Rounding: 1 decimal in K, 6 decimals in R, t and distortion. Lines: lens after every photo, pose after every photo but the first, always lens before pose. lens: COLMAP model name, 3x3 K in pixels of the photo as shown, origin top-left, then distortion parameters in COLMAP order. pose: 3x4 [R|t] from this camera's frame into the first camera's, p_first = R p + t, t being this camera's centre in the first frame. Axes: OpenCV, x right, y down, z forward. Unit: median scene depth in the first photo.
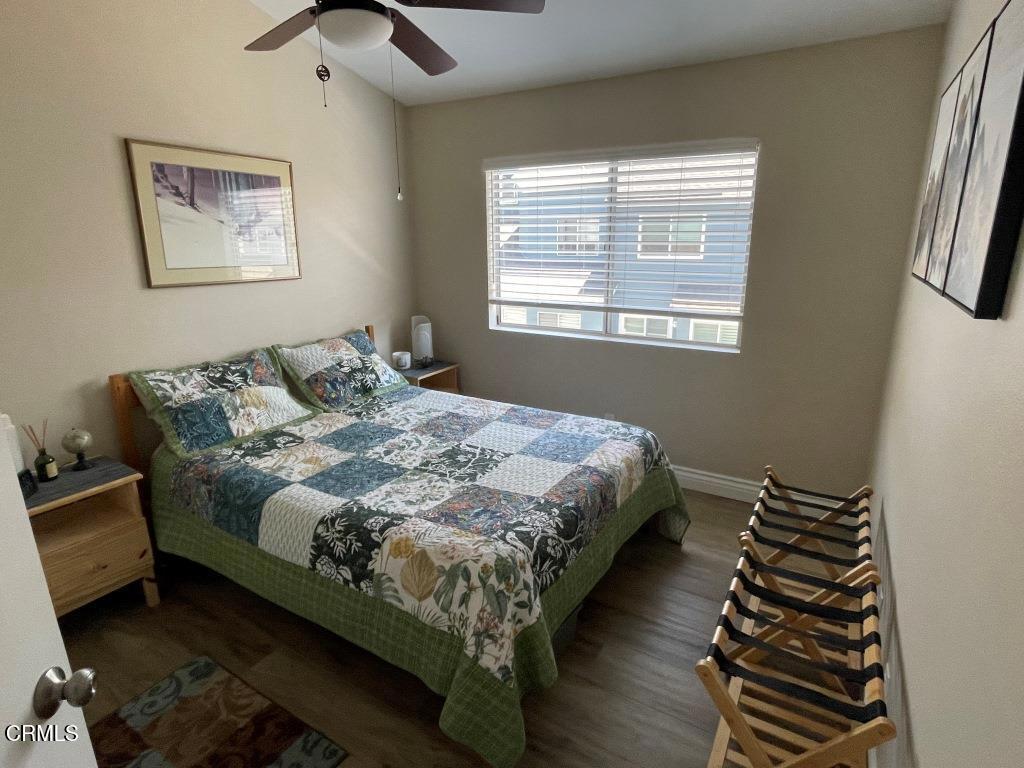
lens RADIAL K [[548.2, 0, 513.5], [0, 548.2, 387.4], [0, 0, 1]] dist [-0.004168, -0.001188]
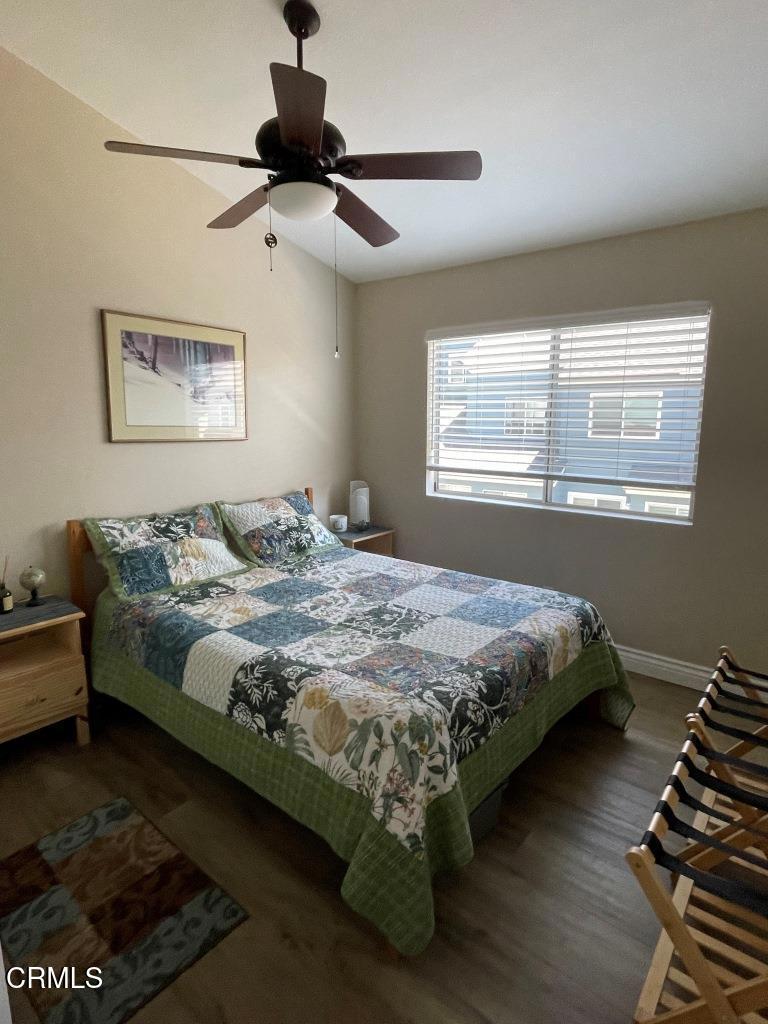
lens RADIAL K [[548.2, 0, 384.0], [0, 548.2, 512.0], [0, 0, 1]] dist [-0.004168, -0.001188]
pose [[0.990110, 0.033181, -0.136310, 0.028322], [-0.046441, 0.994366, -0.095285, 0.037699], [0.132380, 0.100673, 0.986073, 0.015898]]
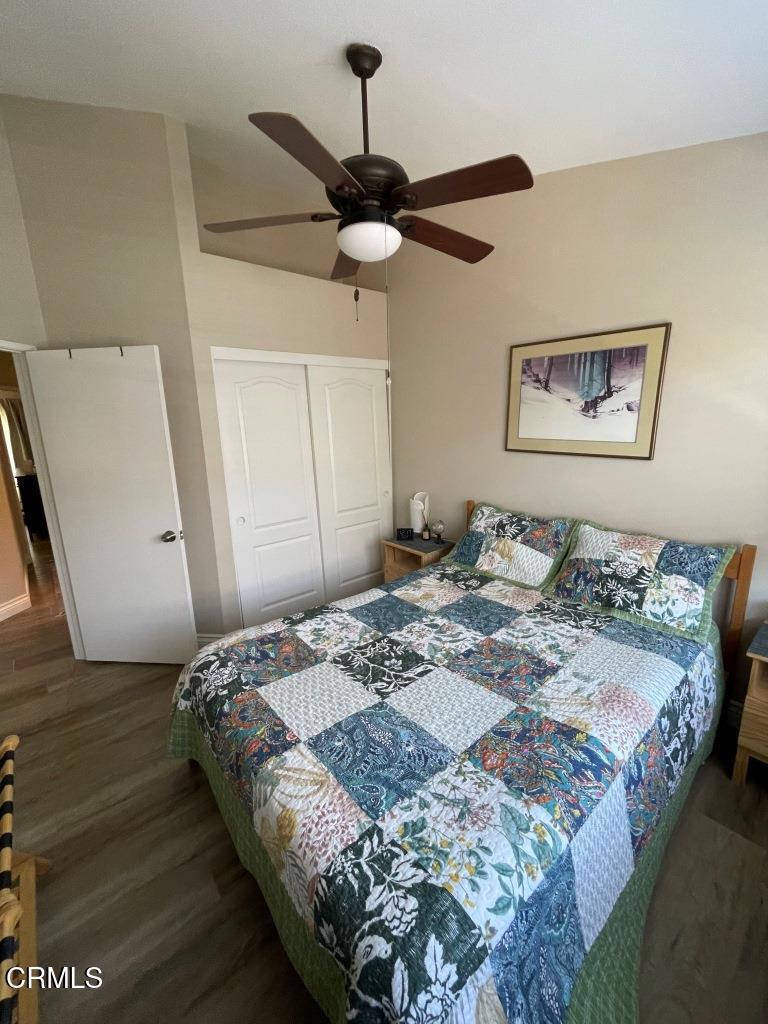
lens RADIAL K [[416.1, 0, 384.0], [0, 416.1, 512.0], [0, 0, 1]] dist [0.001526, 0.000080]
pose [[-0.317483, 0.222984, -0.921674, 0.508255], [-0.229758, 0.924909, 0.302910, -0.317117], [0.920009, 0.307930, -0.242410, 1.124011]]
